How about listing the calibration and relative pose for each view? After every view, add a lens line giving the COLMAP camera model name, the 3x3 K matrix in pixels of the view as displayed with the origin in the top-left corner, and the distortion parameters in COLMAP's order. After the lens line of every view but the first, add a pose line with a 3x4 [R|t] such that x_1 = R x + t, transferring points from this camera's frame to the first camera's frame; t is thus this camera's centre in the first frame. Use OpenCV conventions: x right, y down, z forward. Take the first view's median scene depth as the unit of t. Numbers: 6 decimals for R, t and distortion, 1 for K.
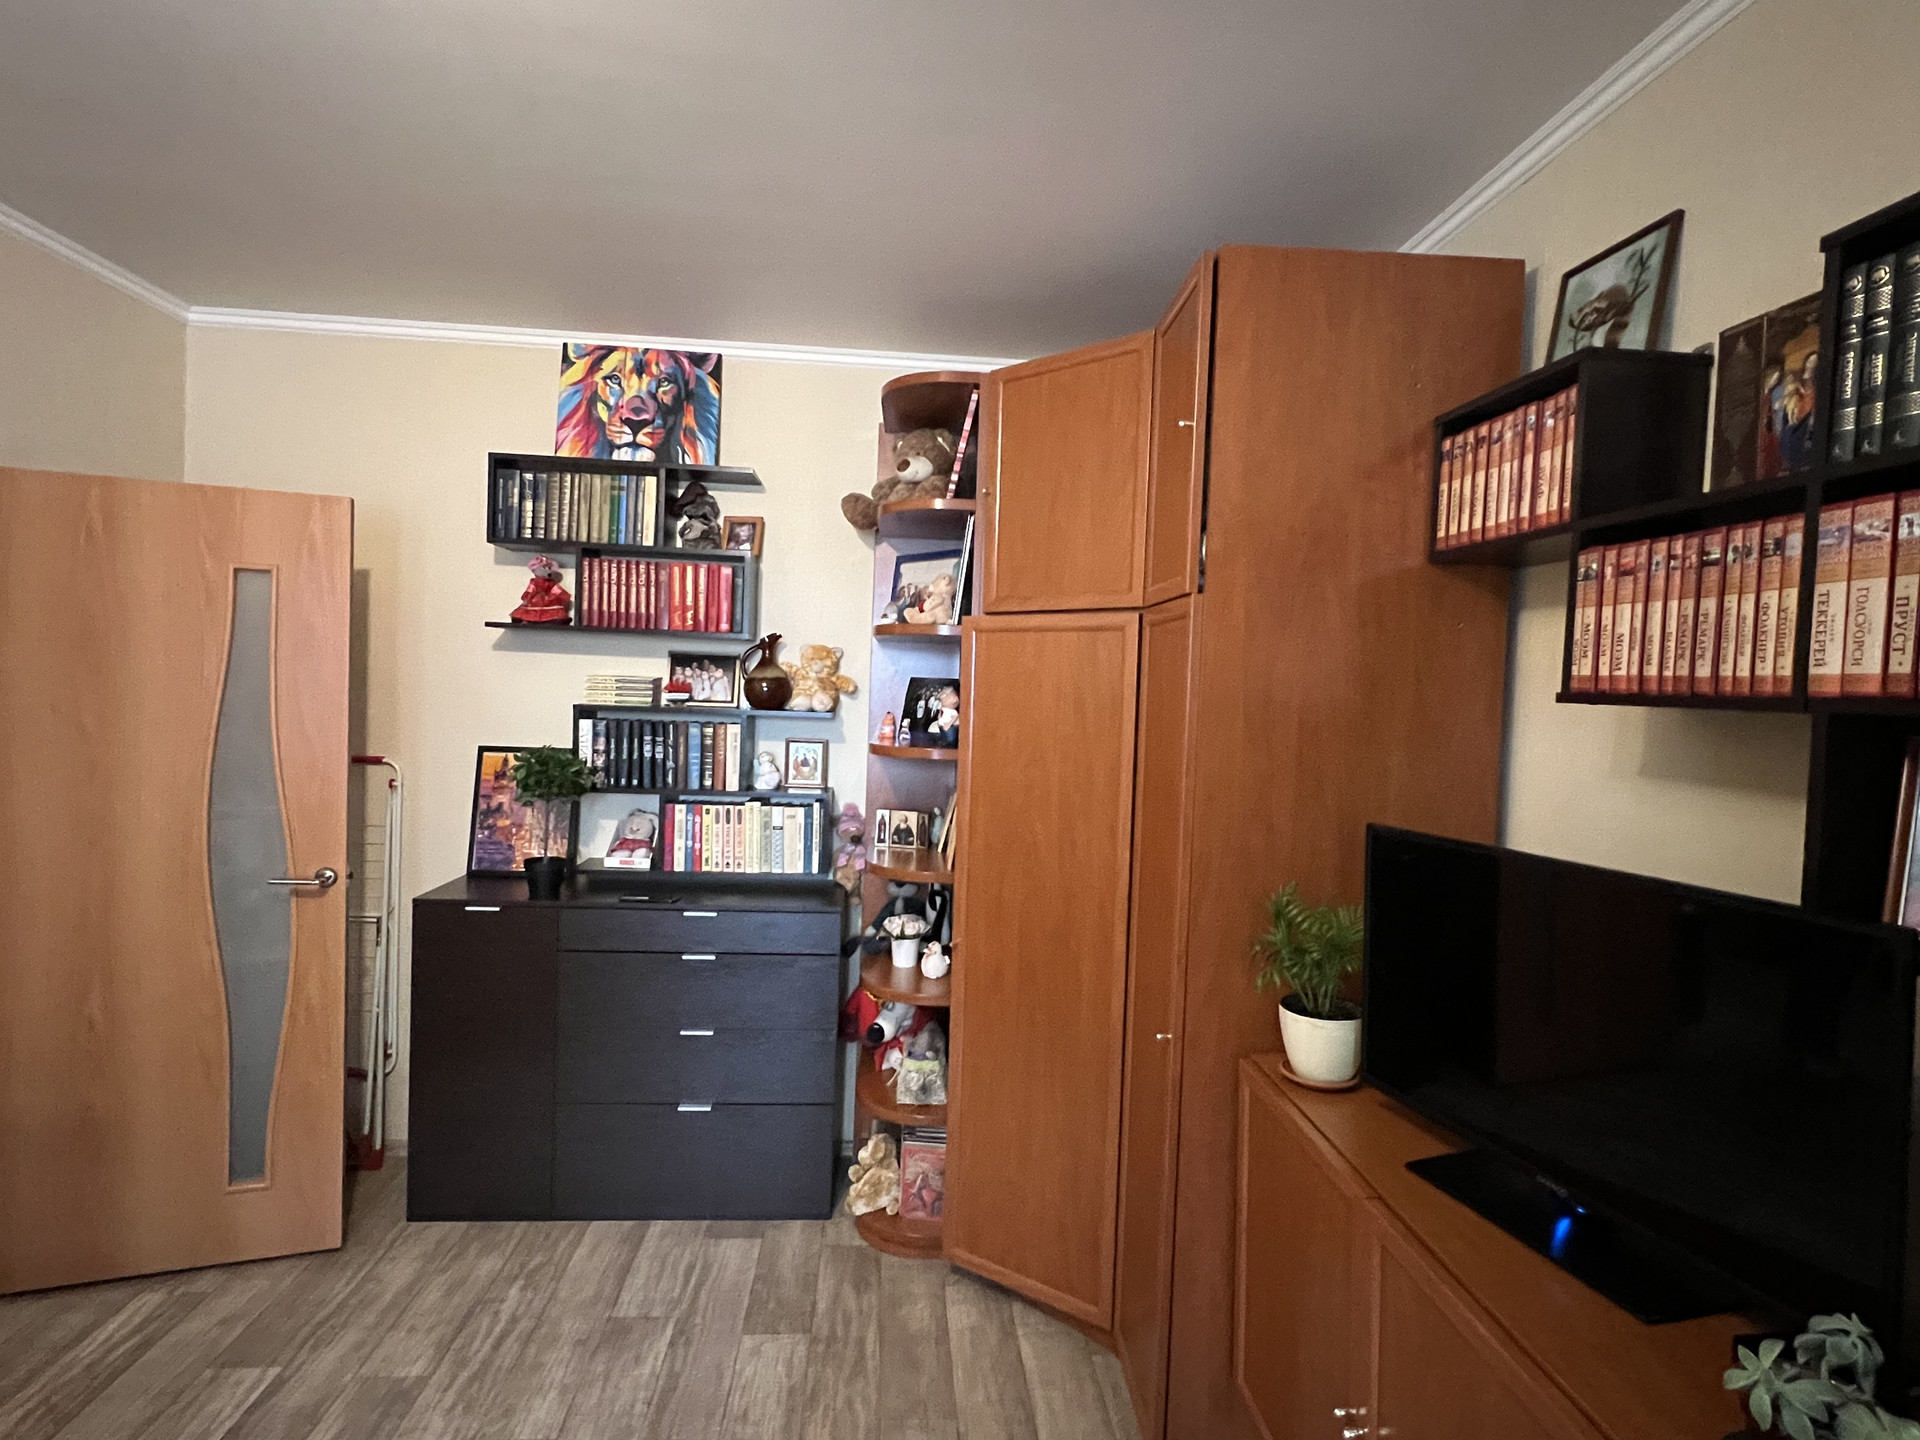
lens RADIAL K [[973.9, 0, 960.9], [0, 973.9, 719.9], [0, 0, 1]] dist [-0.001615, 0.000568]
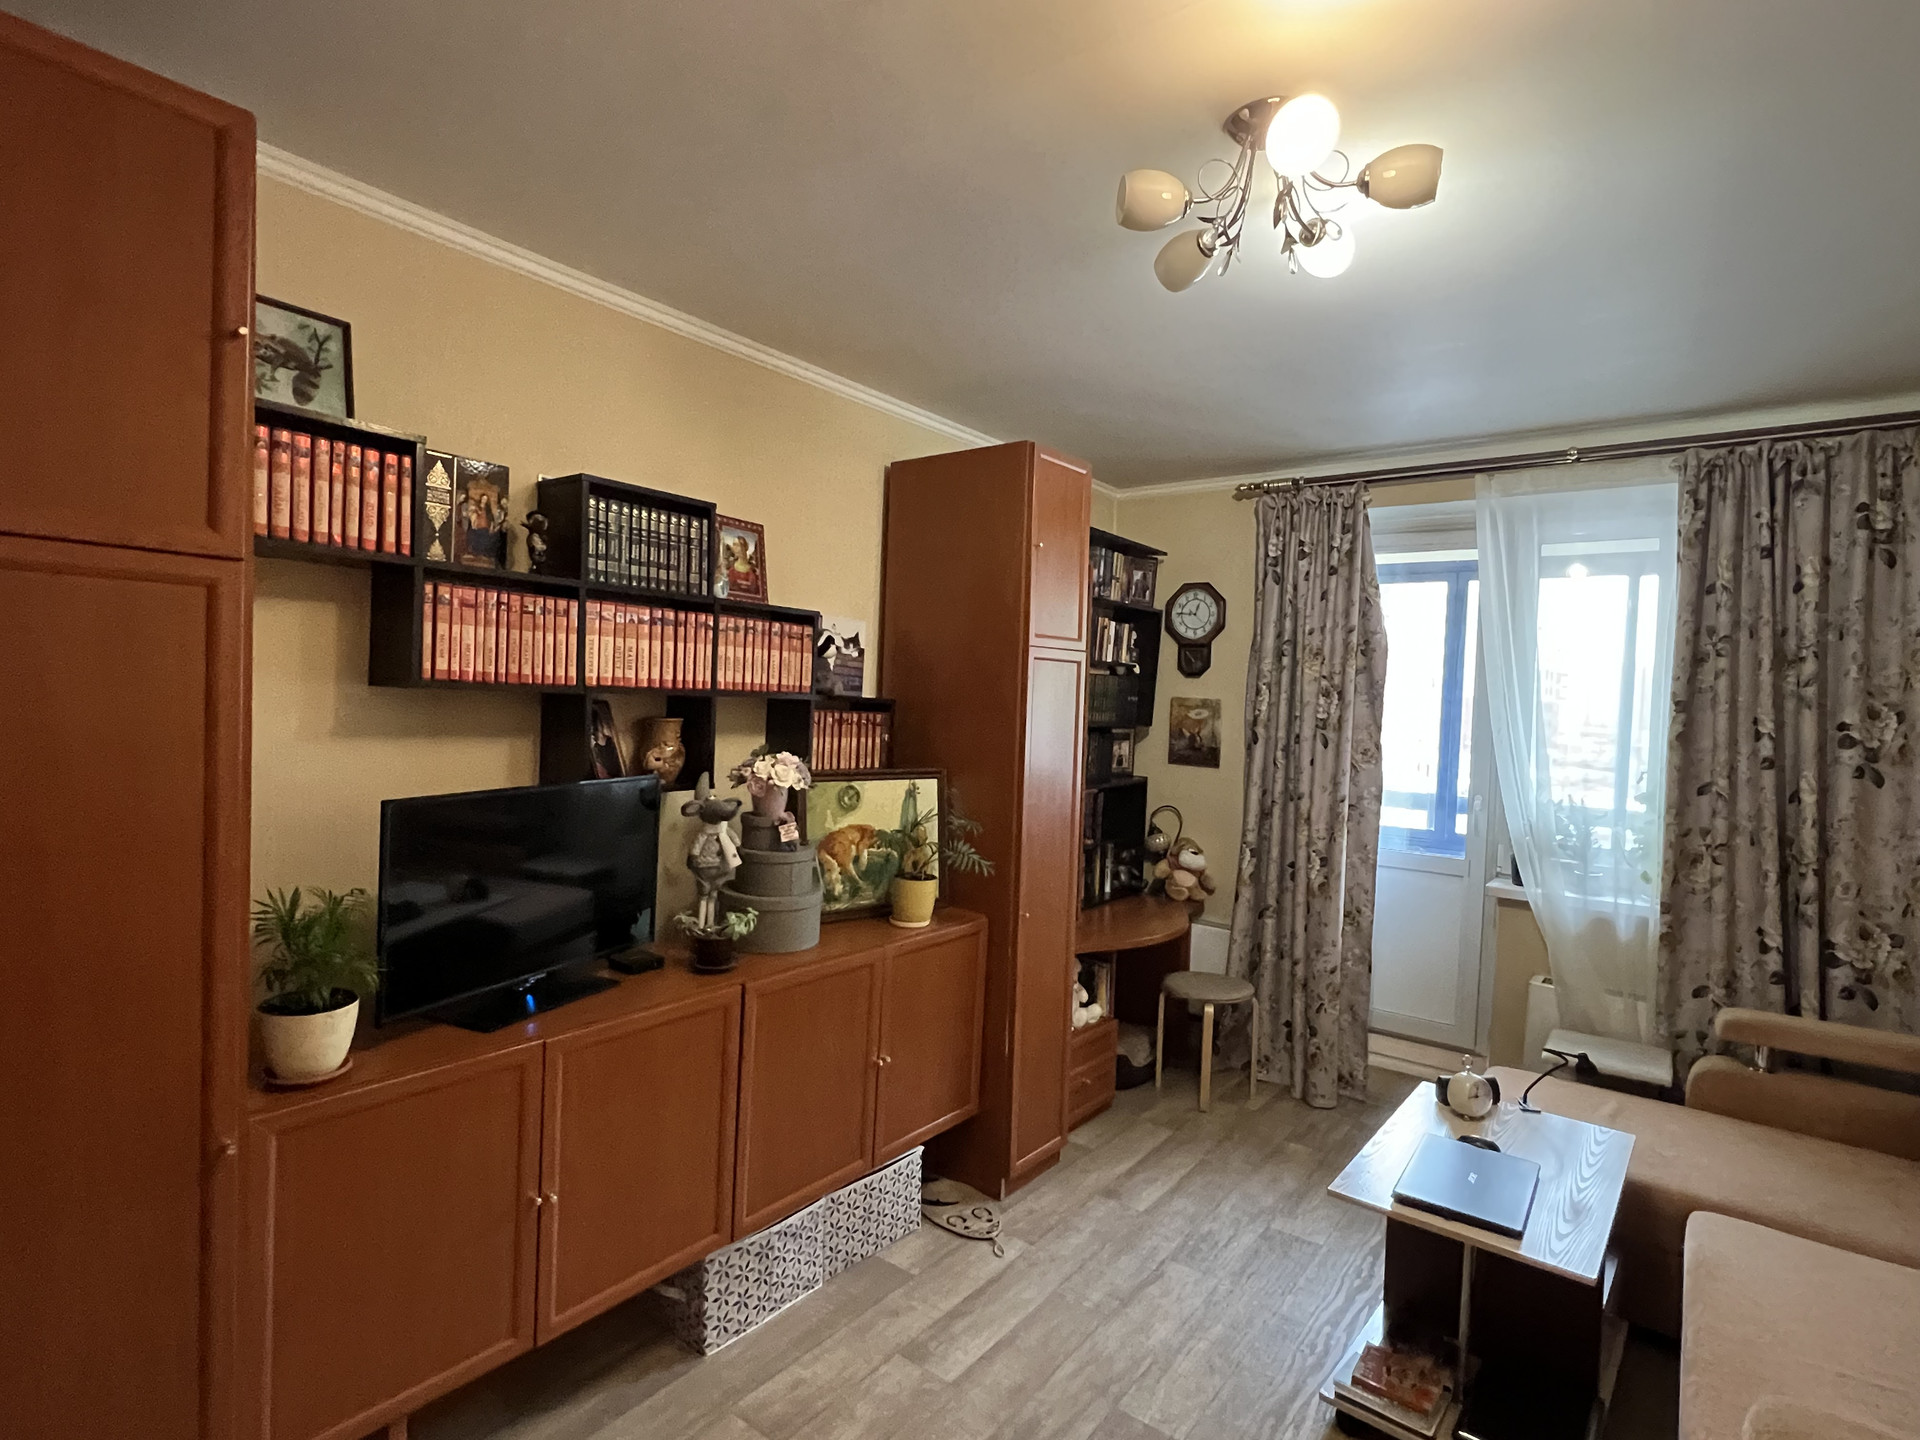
lens RADIAL K [[973.9, 0, 960.6], [0, 973.9, 720.2], [0, 0, 1]] dist [-0.001615, 0.000568]
pose [[-0.747614, -0.071609, 0.660262, -1.012168], [-0.032775, 0.996937, 0.071012, -0.109362], [-0.663325, 0.031449, -0.747670, 1.744578]]
